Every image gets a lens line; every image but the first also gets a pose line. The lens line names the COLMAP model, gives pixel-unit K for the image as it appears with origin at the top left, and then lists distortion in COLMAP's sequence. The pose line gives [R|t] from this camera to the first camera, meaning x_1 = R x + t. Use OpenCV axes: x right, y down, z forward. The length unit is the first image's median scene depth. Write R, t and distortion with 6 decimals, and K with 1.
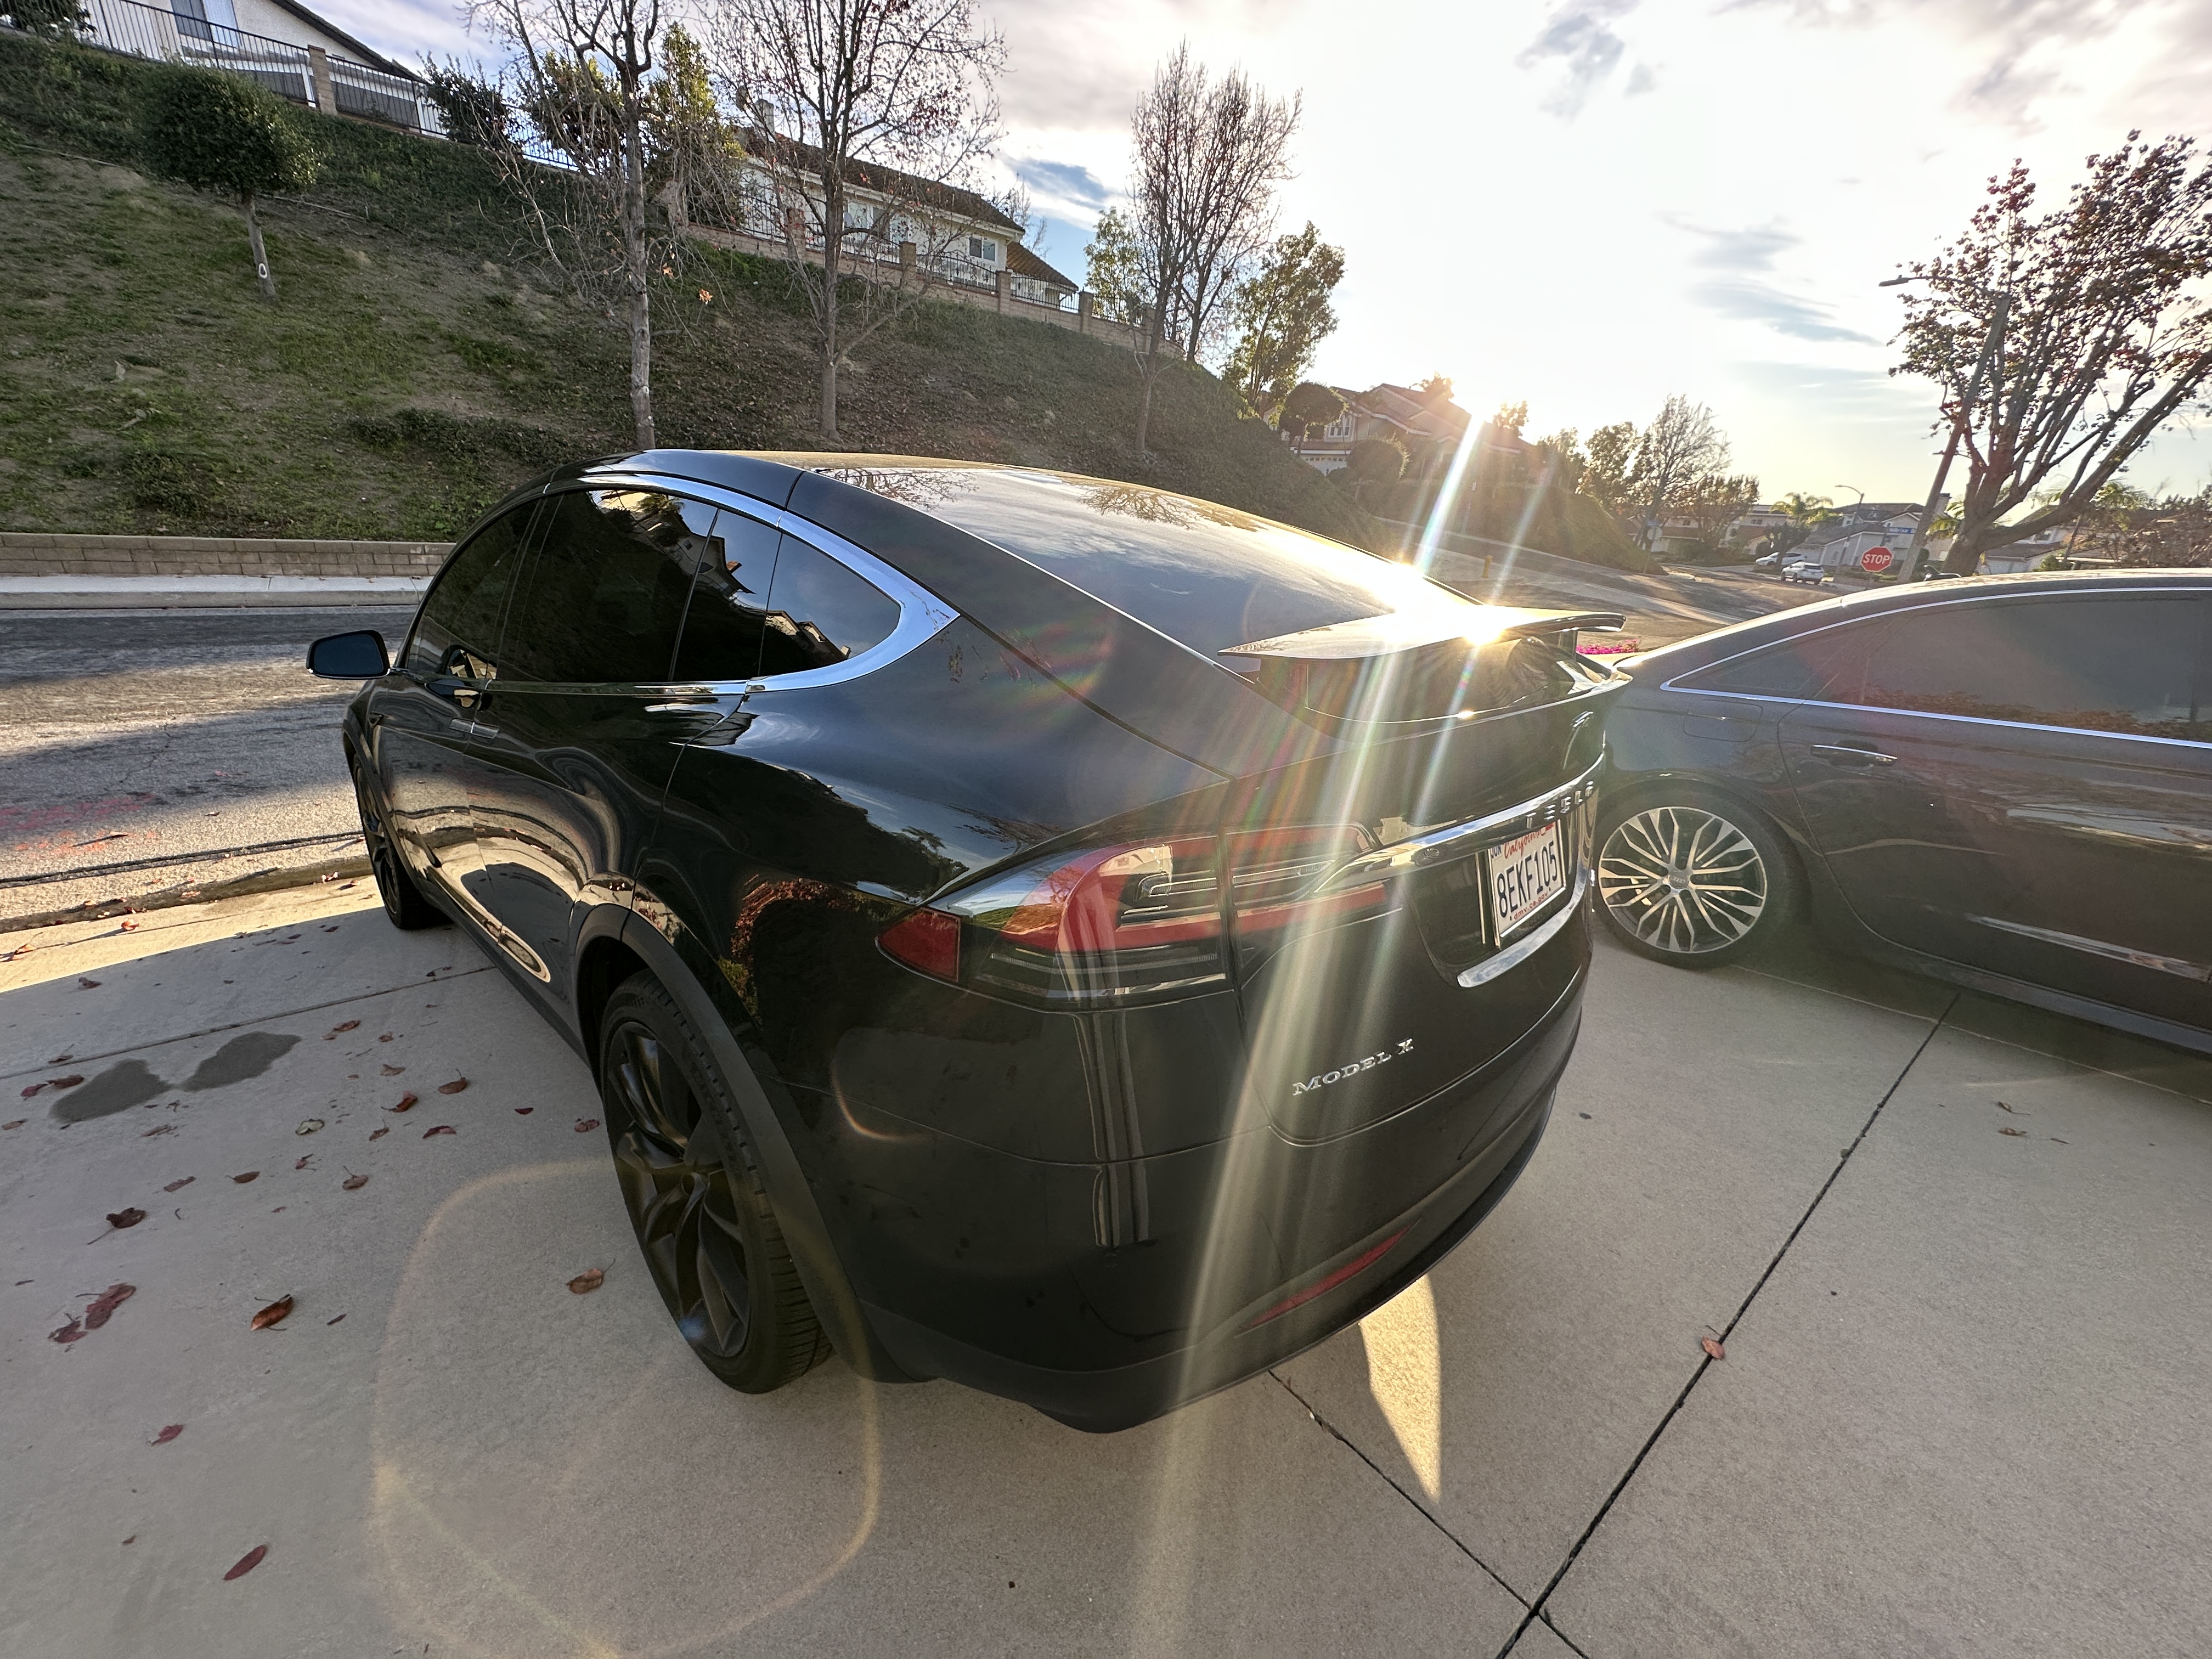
lens RADIAL K [[880.8, 0, 1118.6], [0, 880.8, 821.7], [0, 0, 1]] dist [-0.005963, 0.000392]
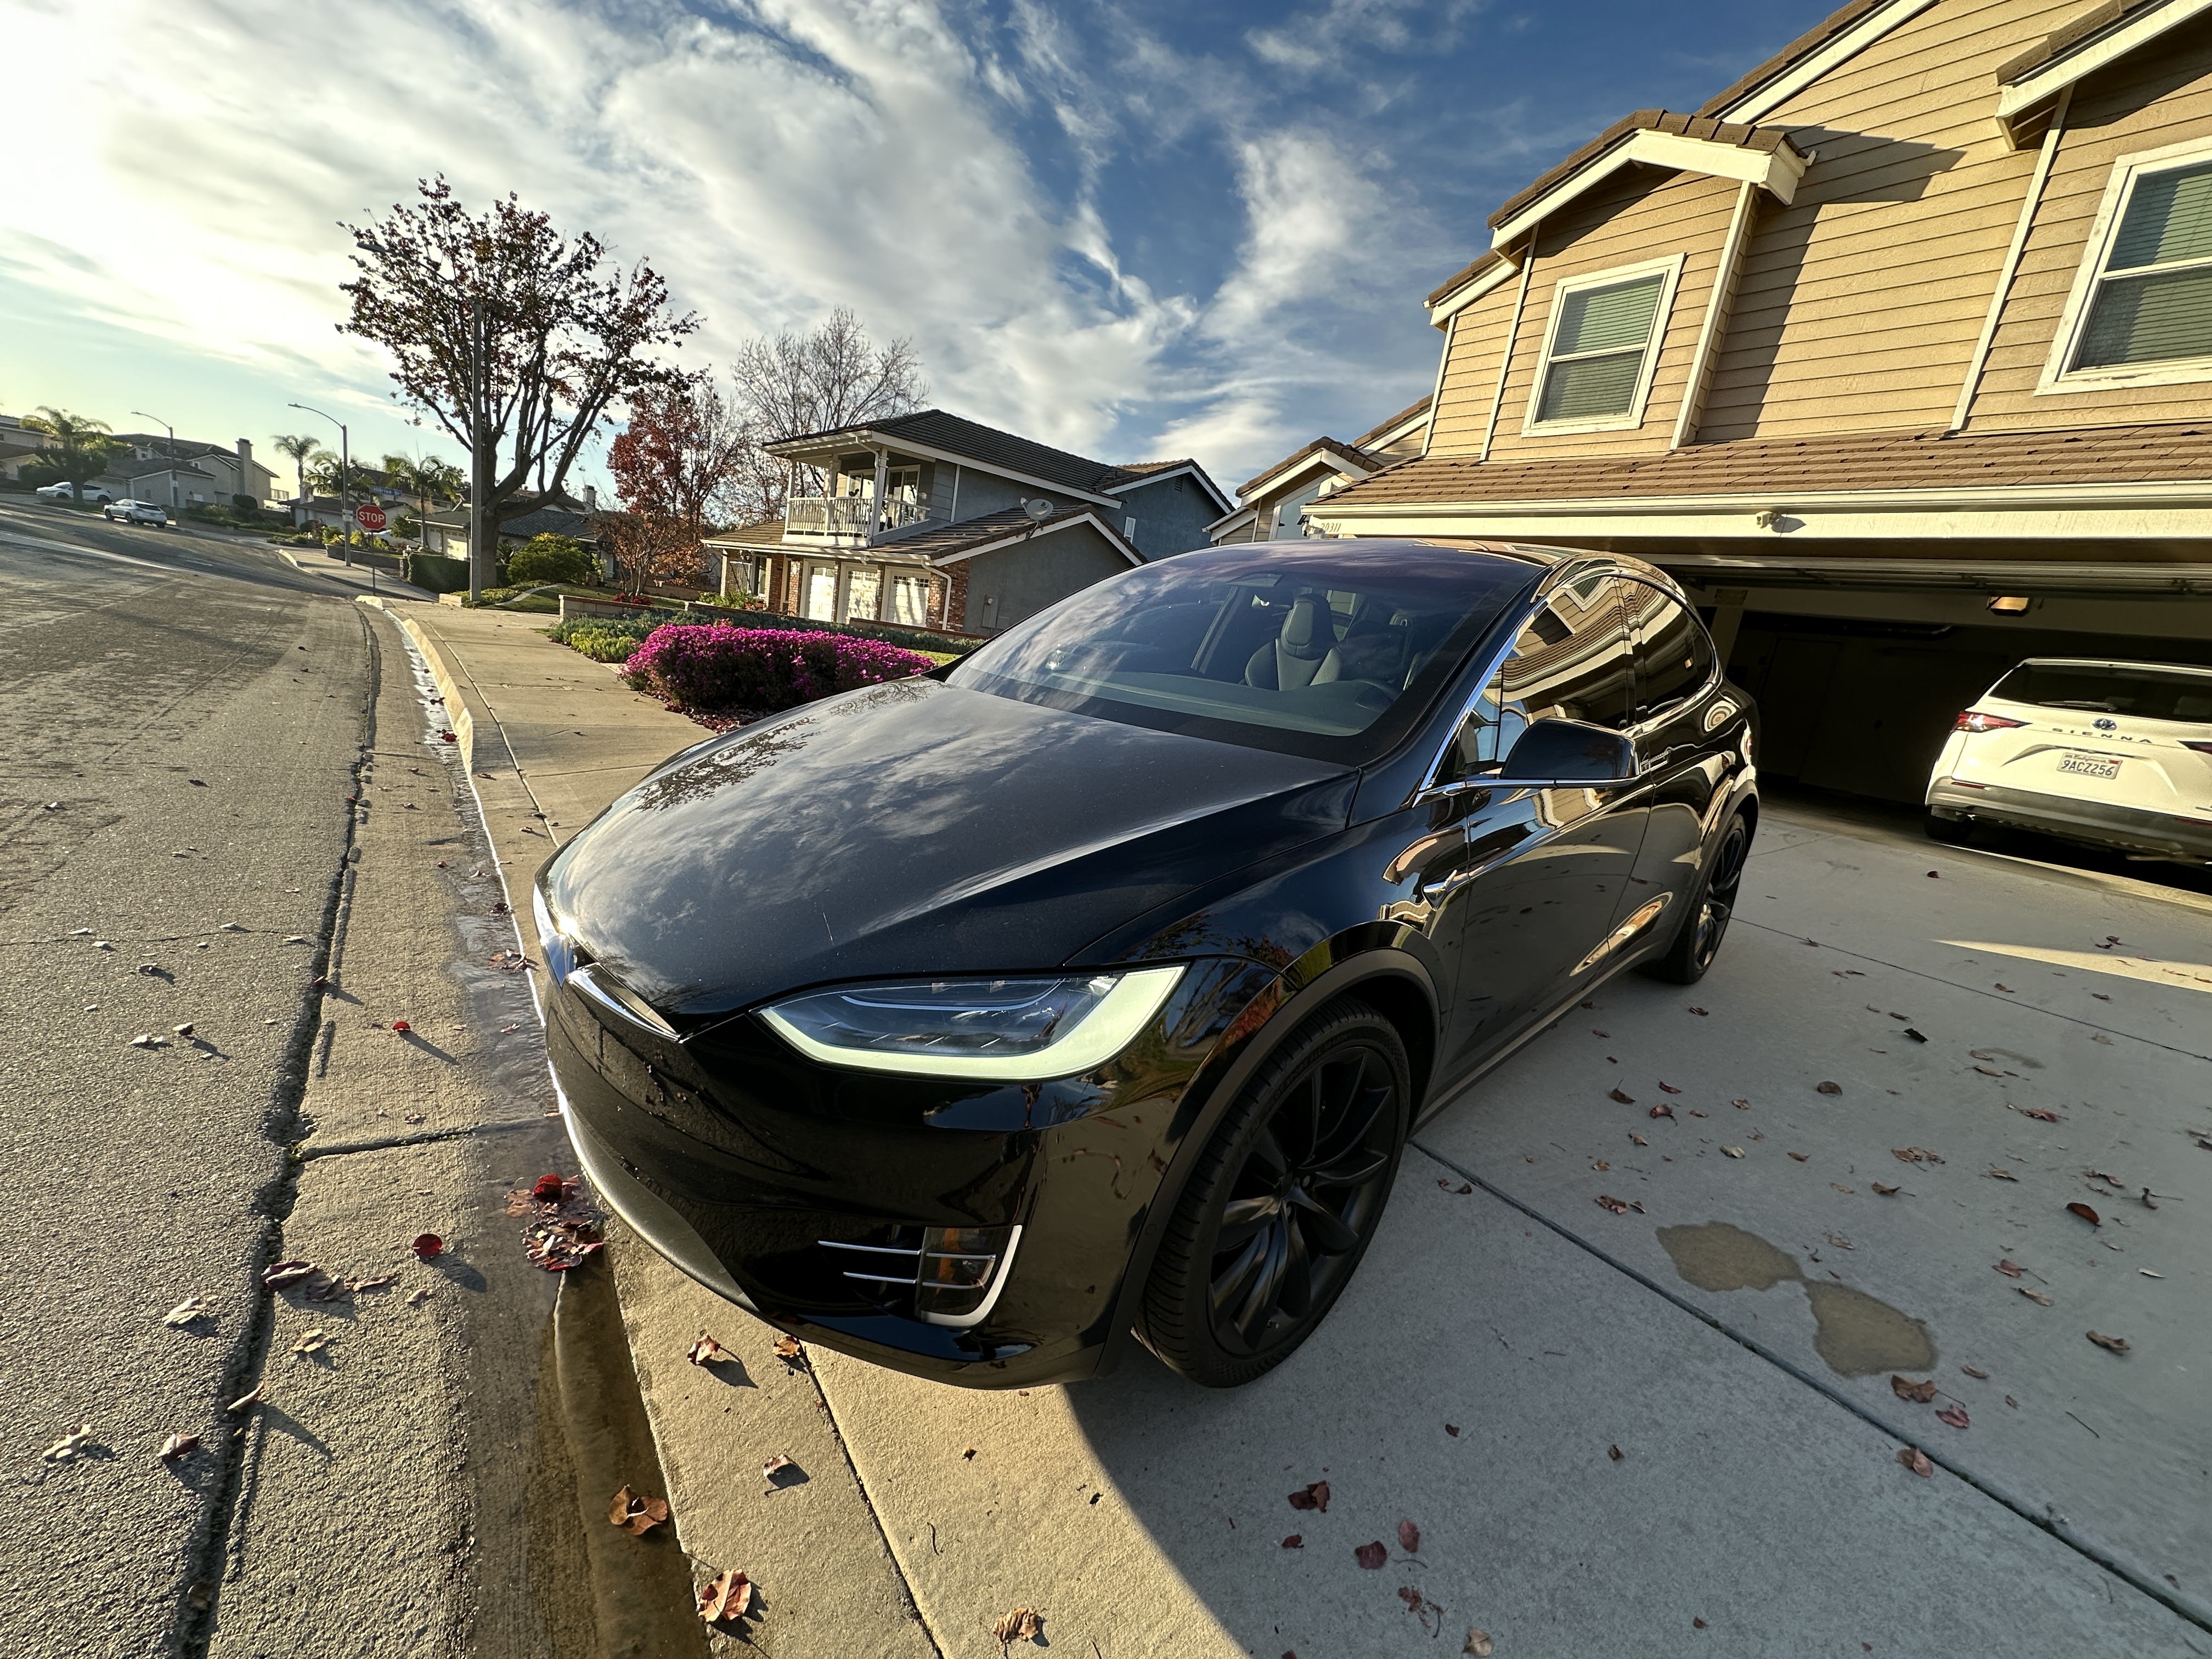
lens RADIAL K [[880.8, 0, 1091.0], [0, 880.8, 814.8], [0, 0, 1]] dist [-0.005963, 0.000392]
pose [[0.071637, -0.250329, 0.965507, -0.352429], [0.201814, 0.951610, 0.231752, -0.085485], [-0.976801, 0.178251, 0.118690, 0.287459]]
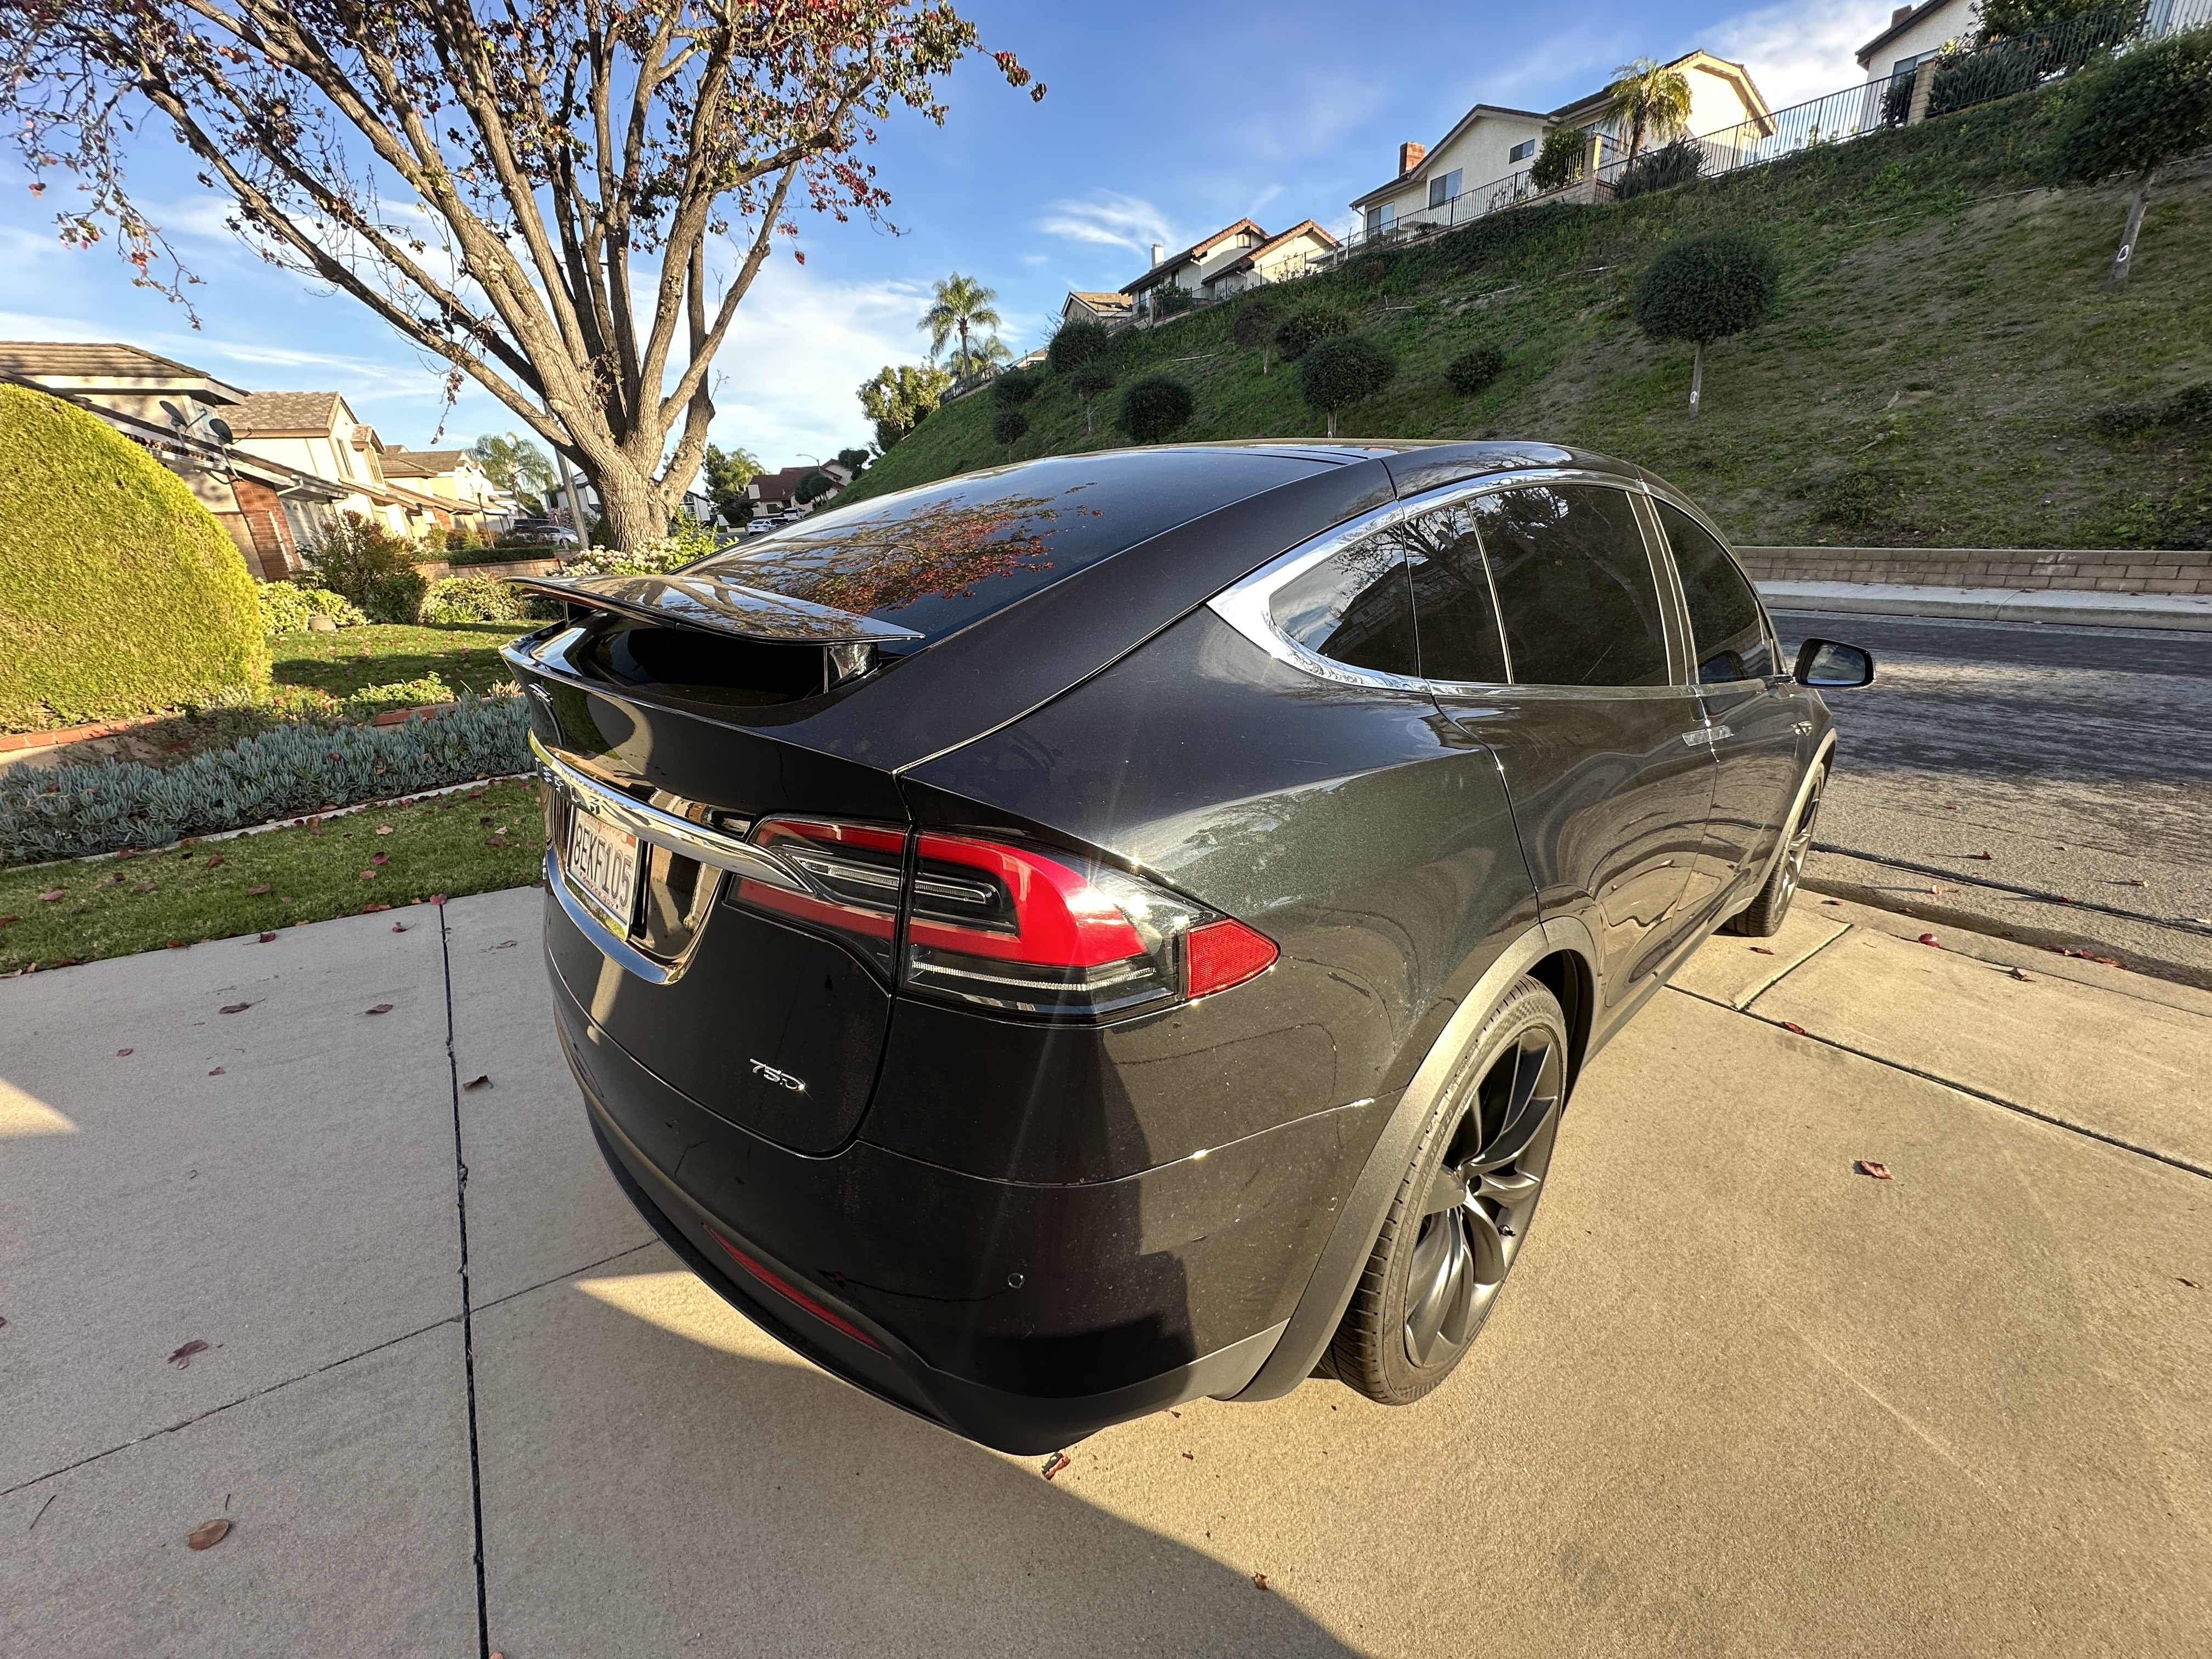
lens RADIAL K [[880.8, 0, 1107.8], [0, 880.8, 835.5], [0, 0, 1]] dist [-0.005963, 0.000392]
pose [[-0.049401, 0.292646, -0.954944, 0.154440], [-0.295020, 0.909174, 0.293881, -0.045134], [0.954213, 0.296246, 0.041422, 0.173051]]
